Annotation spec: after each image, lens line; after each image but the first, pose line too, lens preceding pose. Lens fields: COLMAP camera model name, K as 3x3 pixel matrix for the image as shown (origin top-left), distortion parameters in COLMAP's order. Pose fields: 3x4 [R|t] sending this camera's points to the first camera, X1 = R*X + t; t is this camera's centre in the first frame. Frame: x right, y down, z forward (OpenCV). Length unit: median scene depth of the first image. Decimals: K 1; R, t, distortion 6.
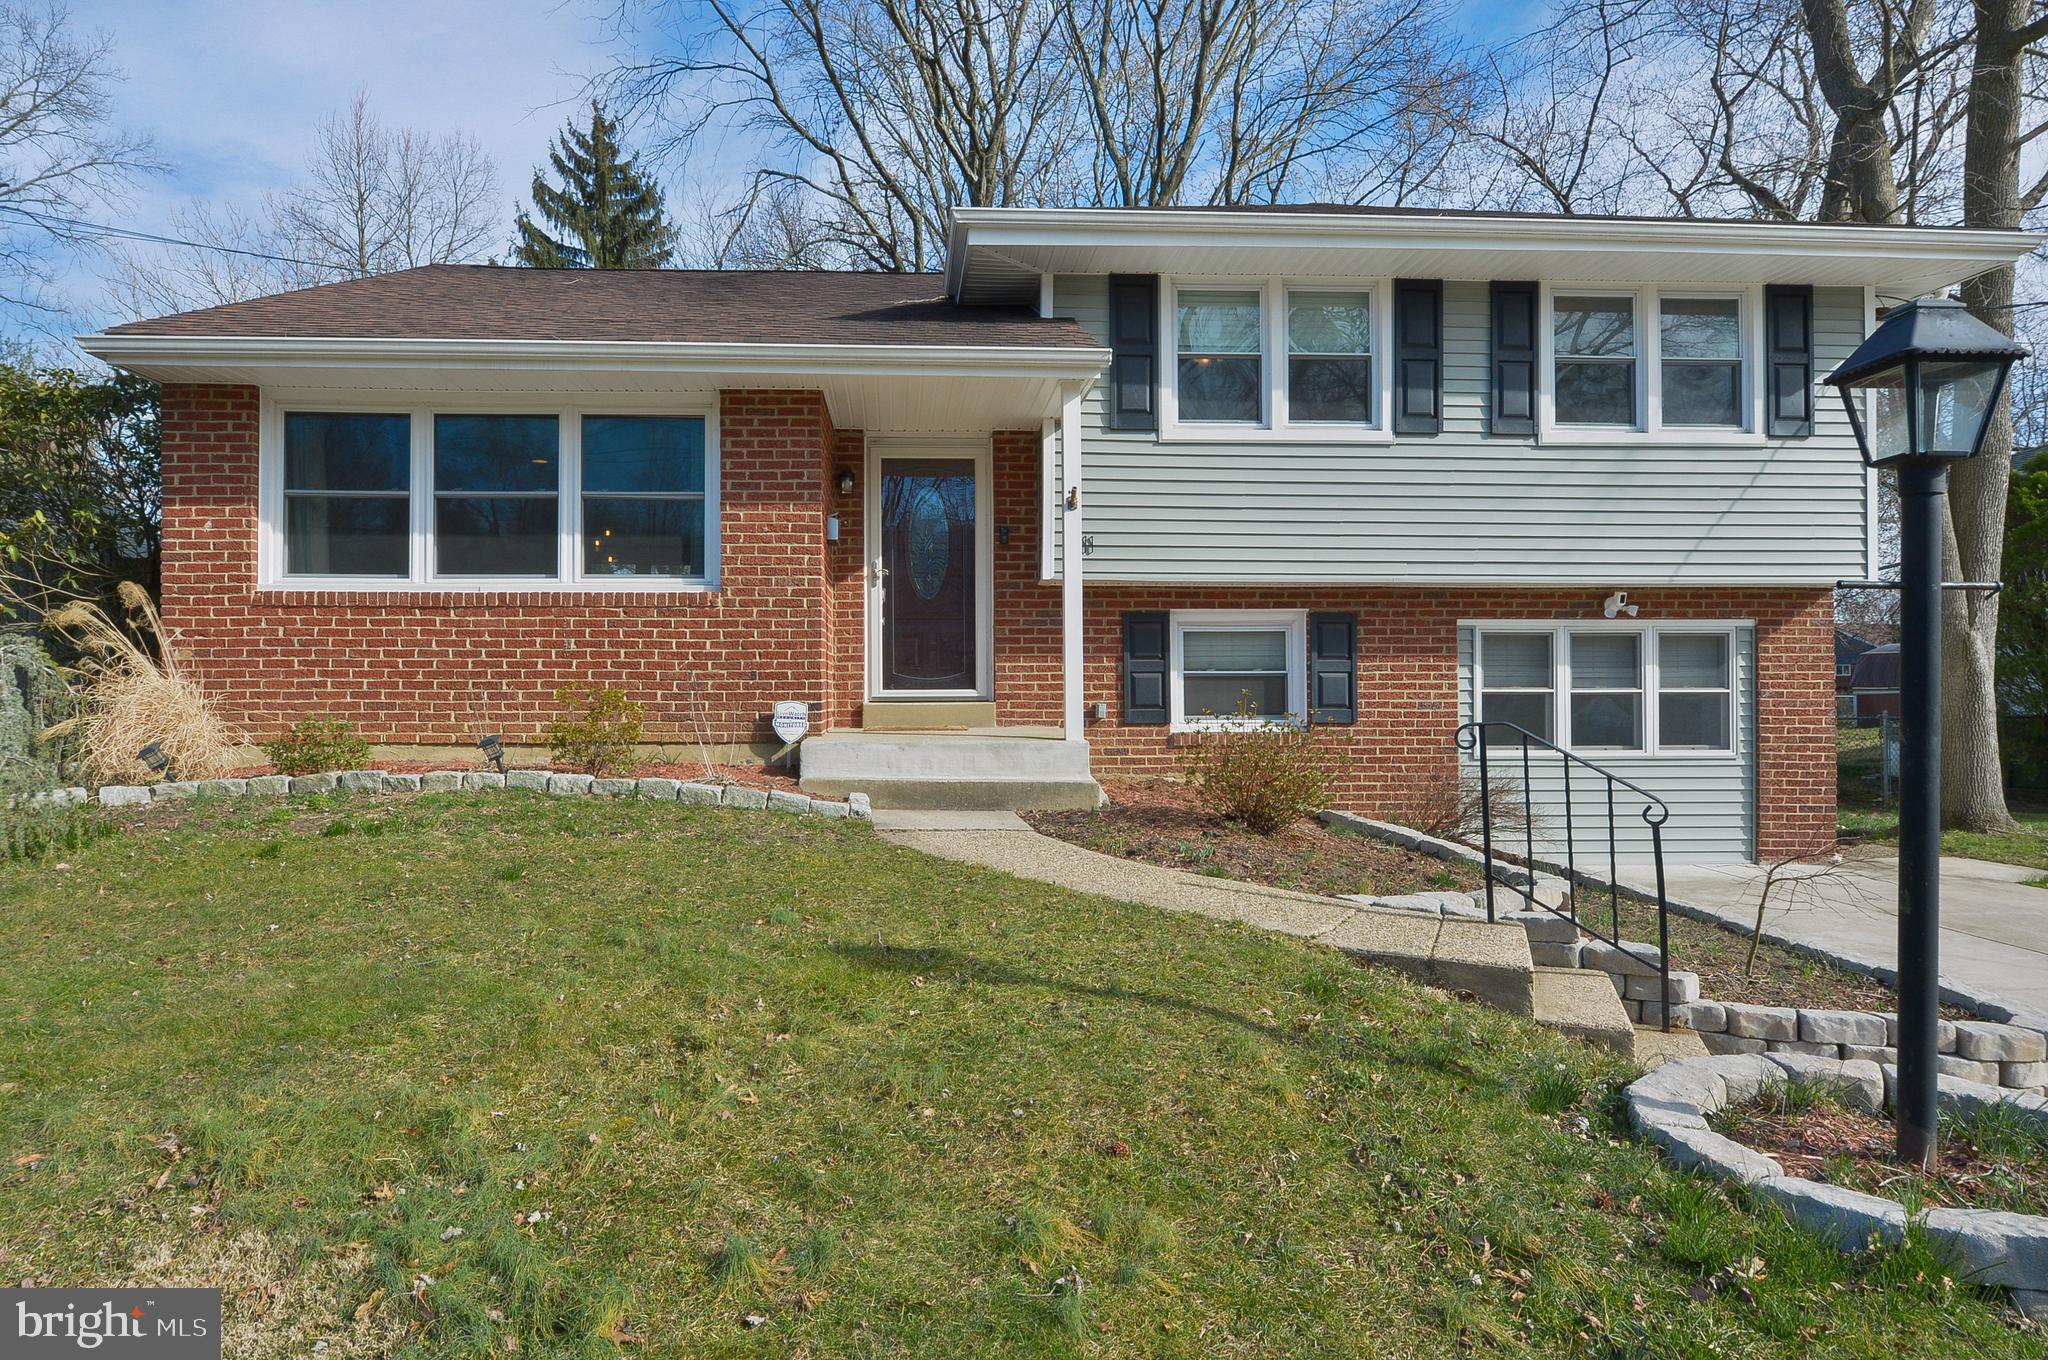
lens RADIAL K [[1194.3, 0, 972.0], [0, 1194.3, 668.5], [0, 0, 1]] dist [0.010731, -0.000808]
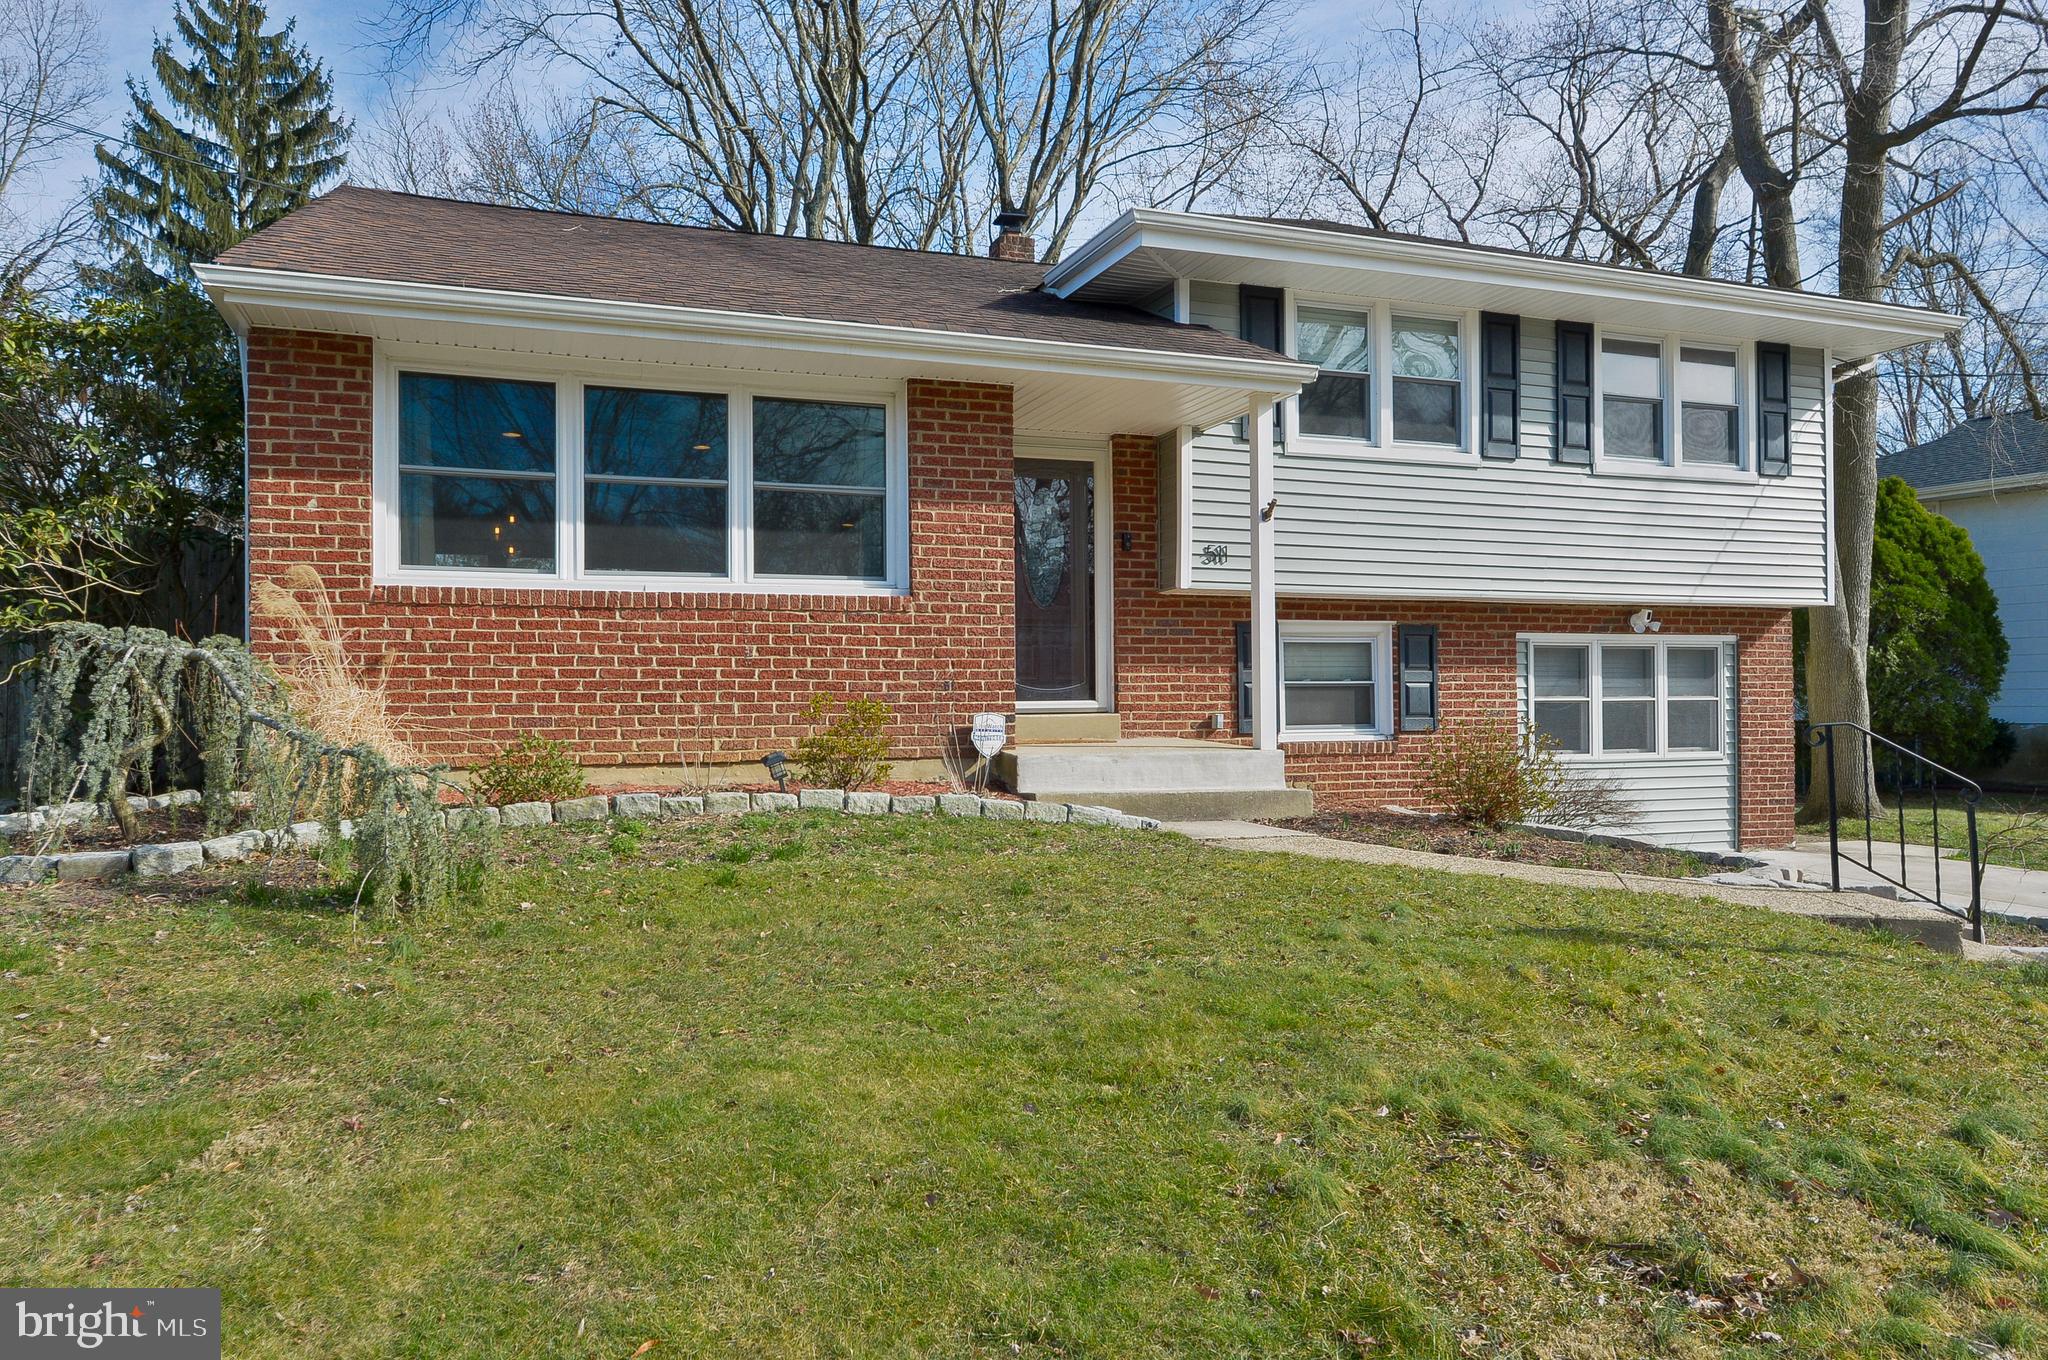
lens RADIAL K [[1347.2, 0, 1024.0], [0, 1347.2, 680.0], [0, 0, 1]] dist [0.019357, 0.004304]
pose [[0.956234, -0.000218, 0.292604, -0.382876], [0.000297, 1.000000, -0.000225, 0.001221], [-0.292604, 0.000302, 0.956234, -0.025705]]
